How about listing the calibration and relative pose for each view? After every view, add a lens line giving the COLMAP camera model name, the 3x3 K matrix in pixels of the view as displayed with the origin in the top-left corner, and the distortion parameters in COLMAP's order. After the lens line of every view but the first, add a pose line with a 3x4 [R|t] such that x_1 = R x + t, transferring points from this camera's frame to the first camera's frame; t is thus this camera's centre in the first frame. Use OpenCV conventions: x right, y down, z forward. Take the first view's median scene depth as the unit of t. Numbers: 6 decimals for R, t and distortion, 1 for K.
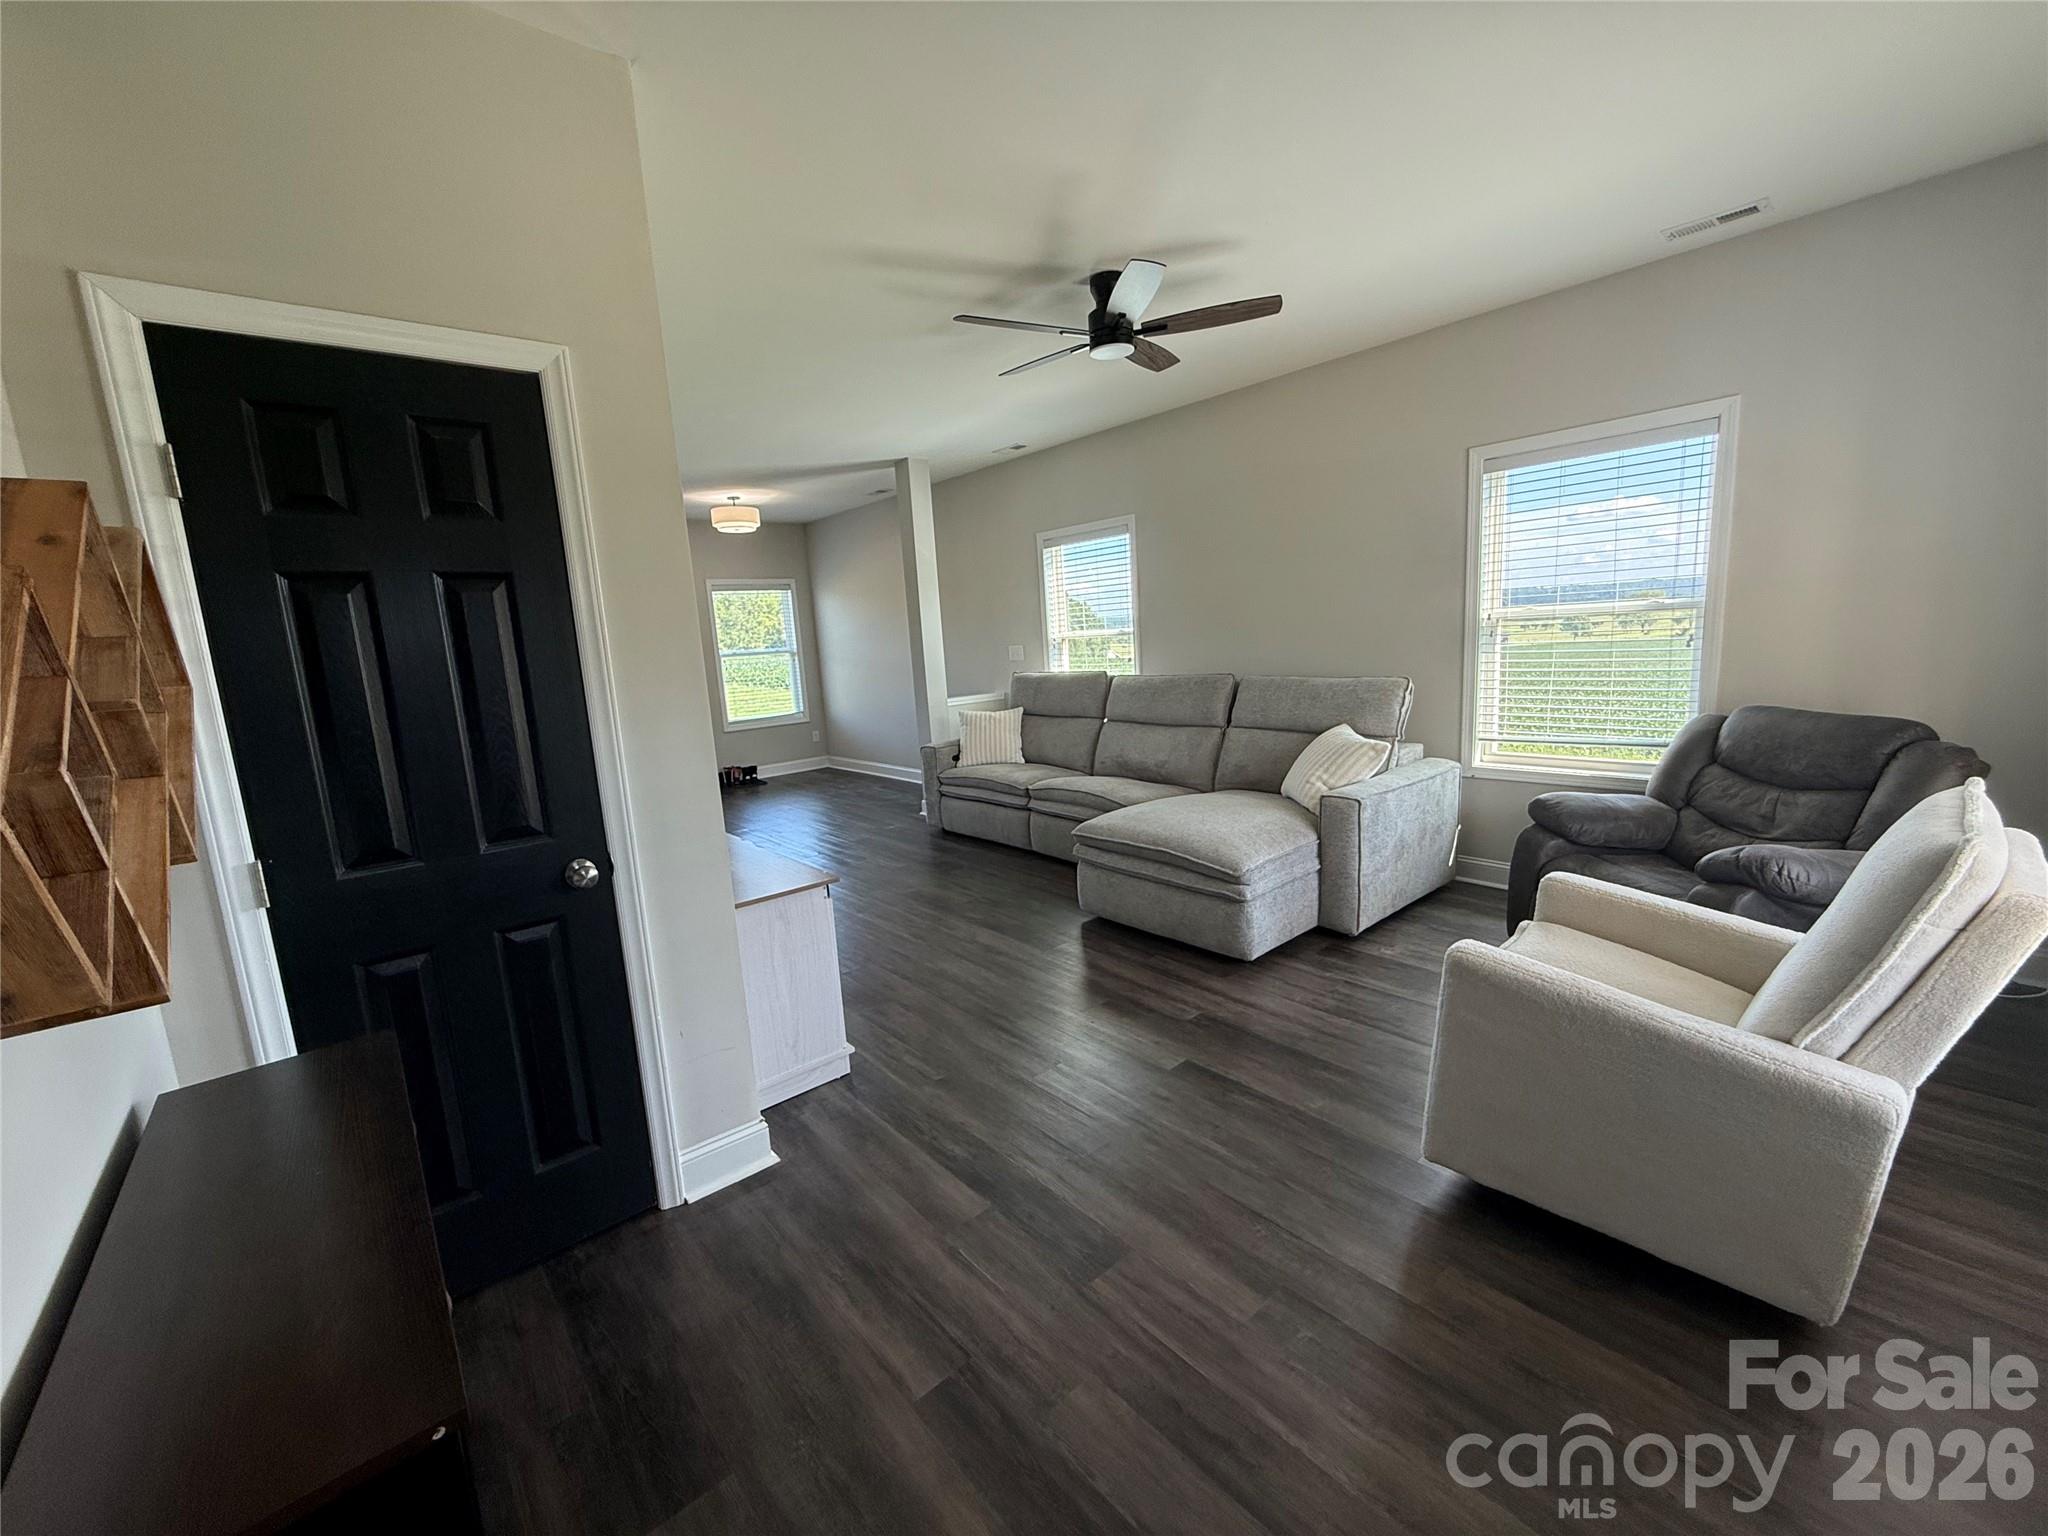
lens RADIAL K [[822.2, 0, 1024.0], [0, 822.2, 768.0], [0, 0, 1]] dist [-0.005701, -0.000041]
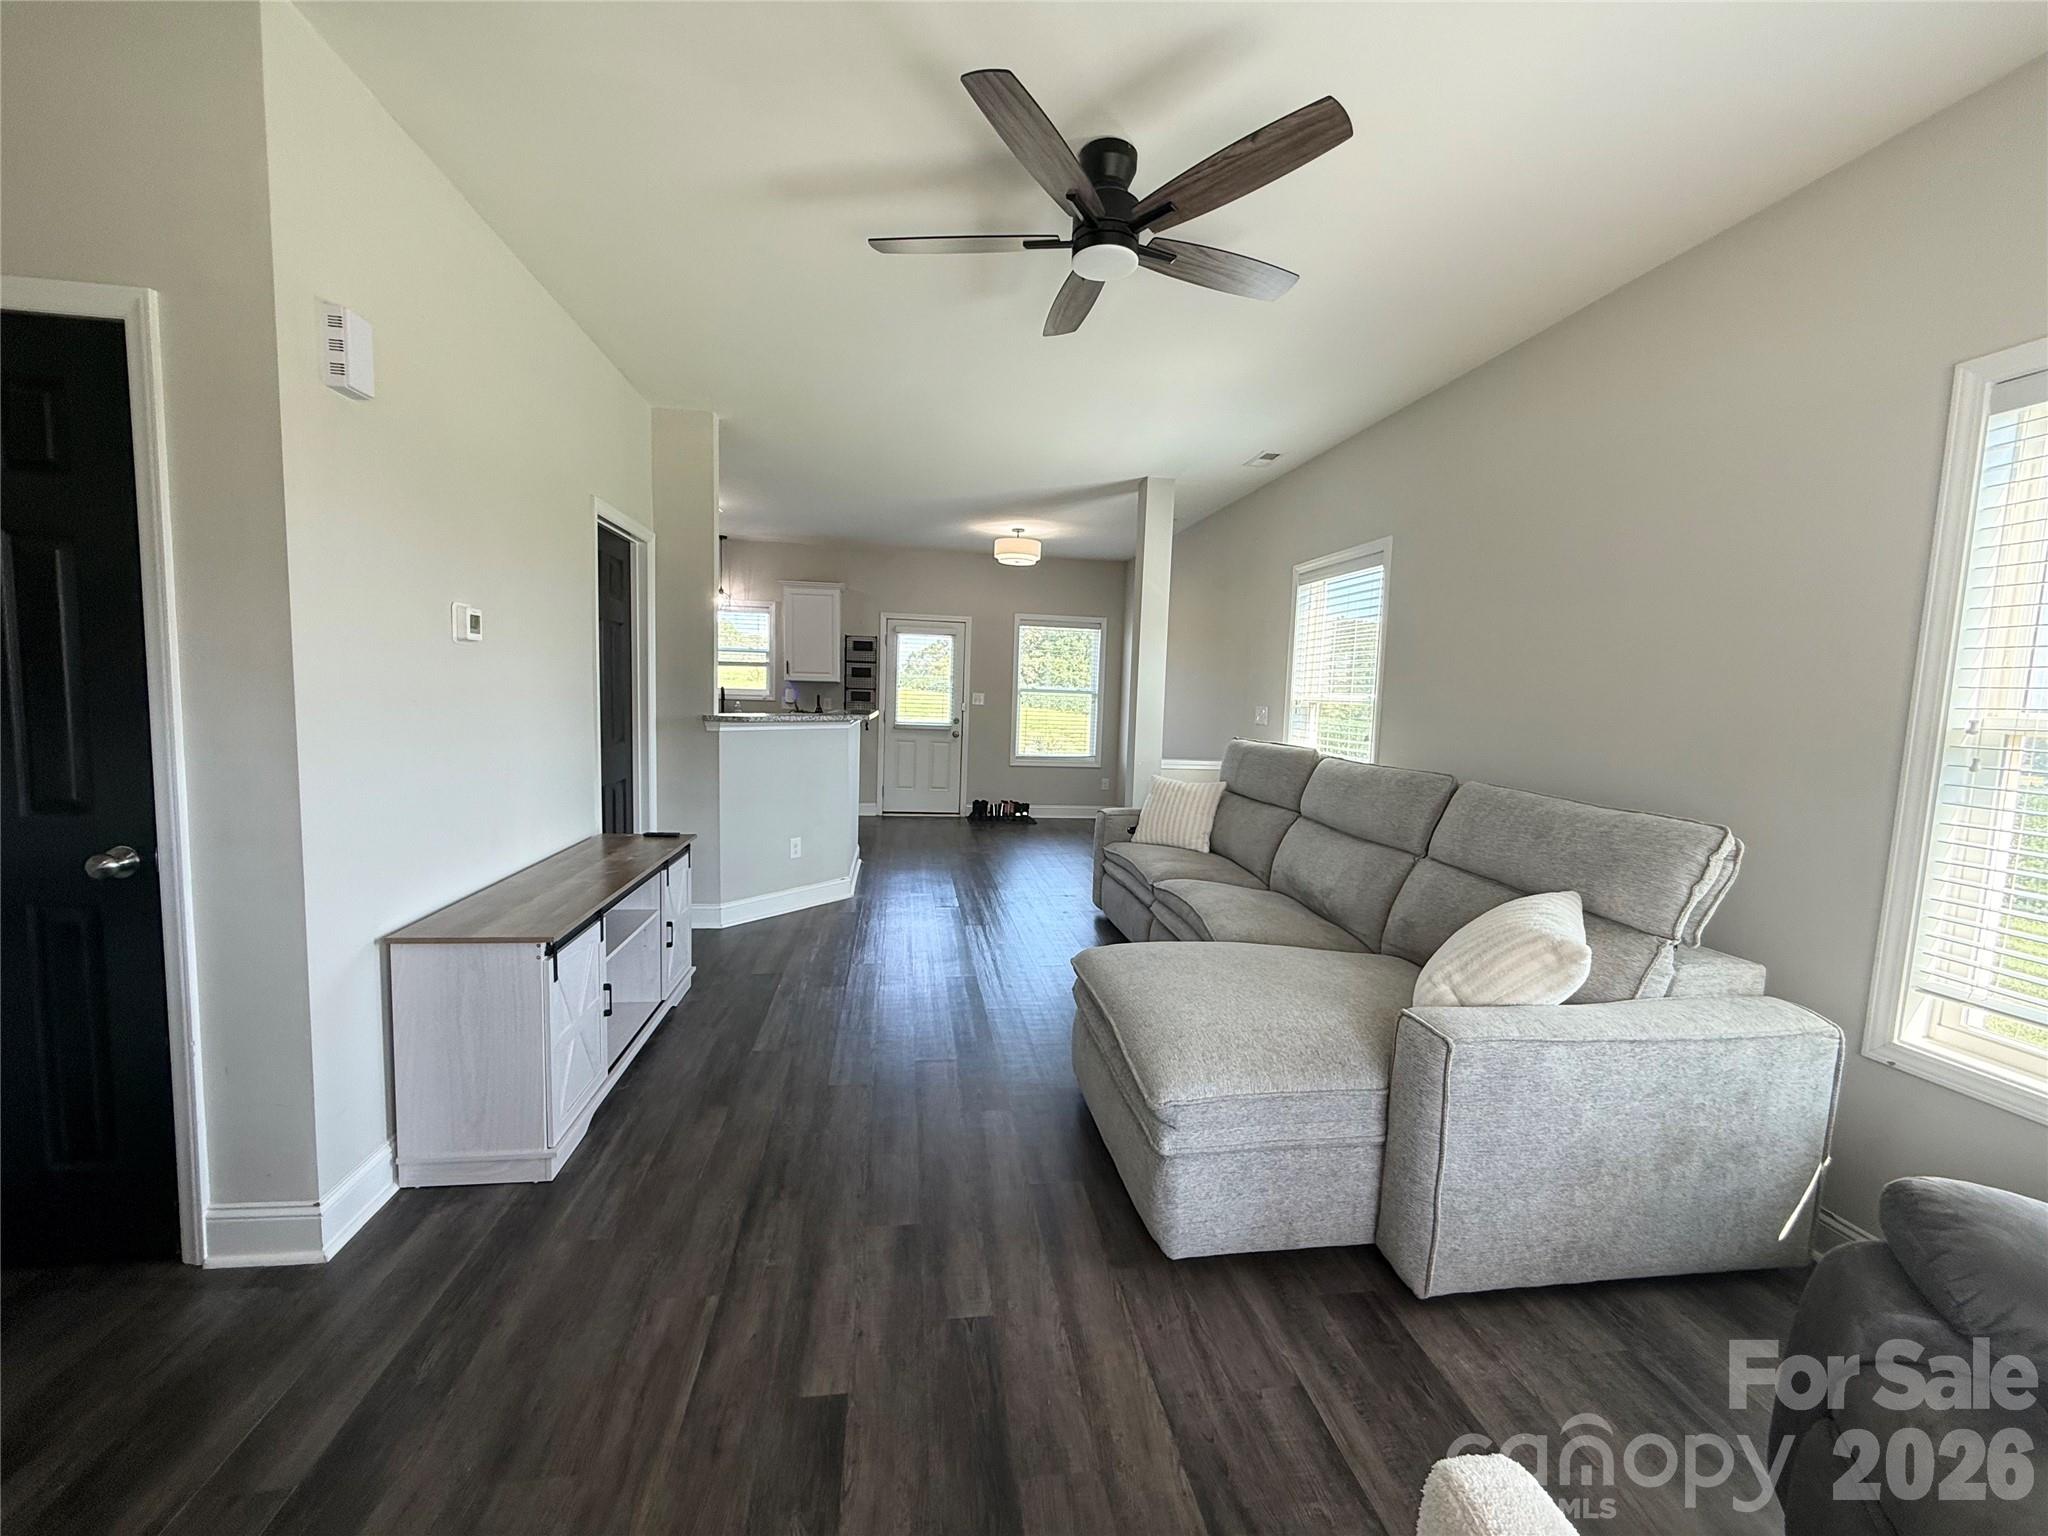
lens RADIAL K [[819.7, 0, 1021.4], [0, 819.7, 768.5], [0, 0, 1]] dist [0.000233, 0.000147]
pose [[0.840317, 0.141464, -0.523312, 0.360655], [-0.173487, 0.984758, -0.012375, -0.064547], [0.513585, 0.101187, 0.852051, 0.345099]]
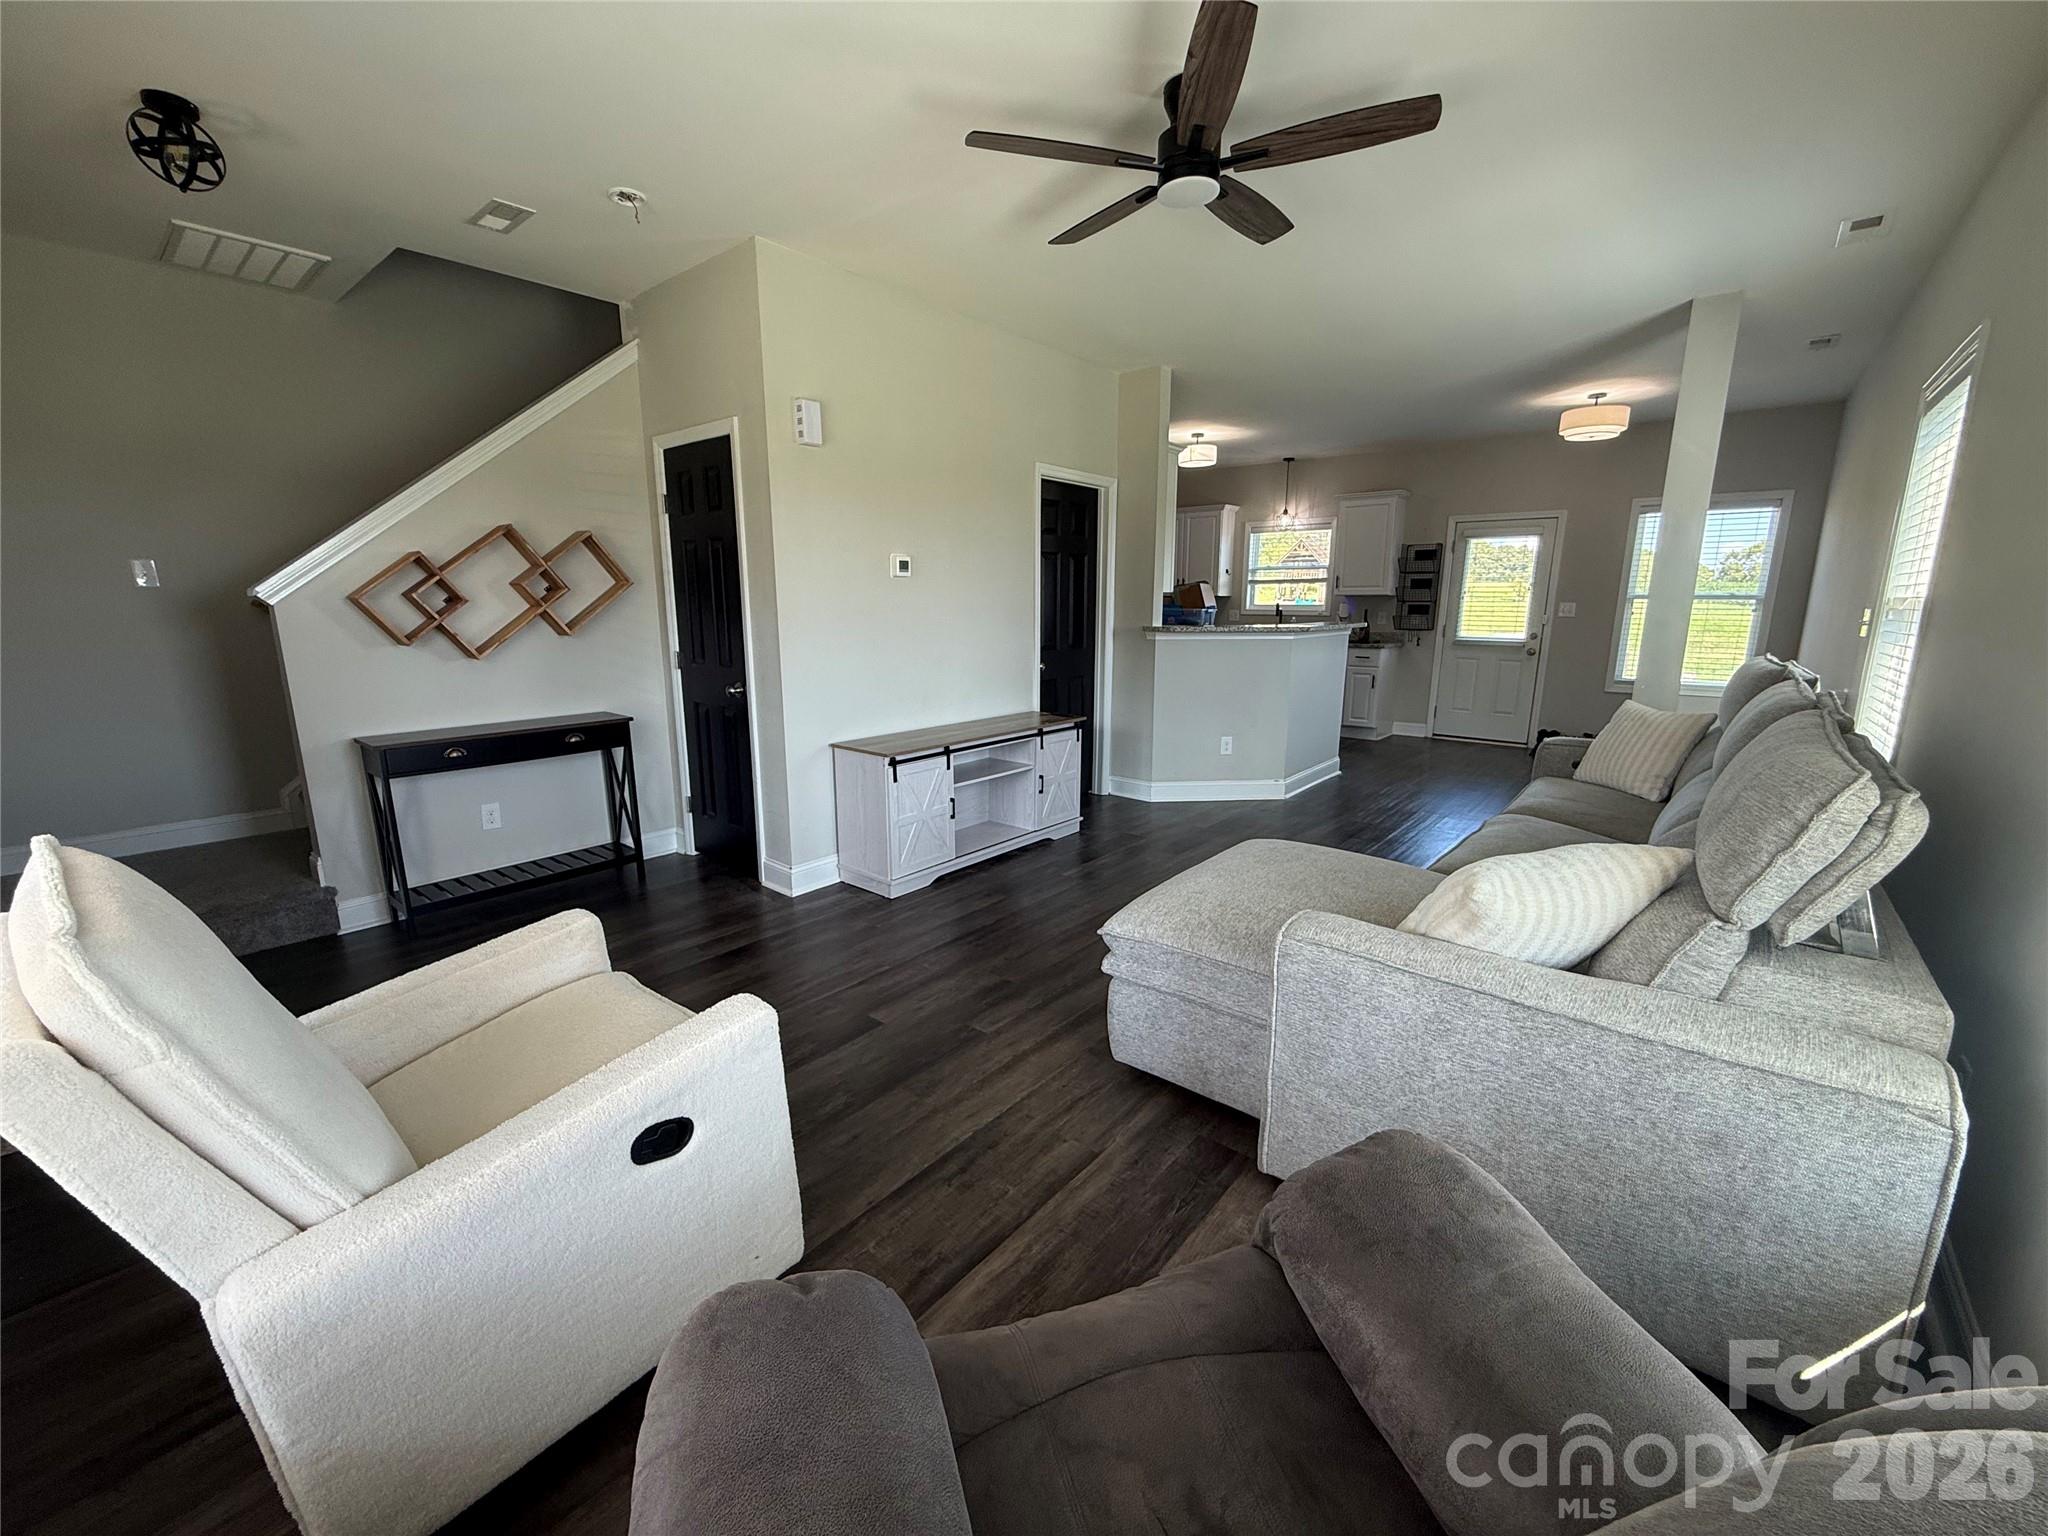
lens RADIAL K [[819.7, 0, 1021.4], [0, 819.7, 768.5], [0, 0, 1]] dist [0.000233, 0.000147]
pose [[0.165319, 0.263018, -0.950521, 0.714264], [-0.173968, 0.956447, 0.234401, -0.130027], [0.970775, 0.126609, 0.203876, 0.609671]]
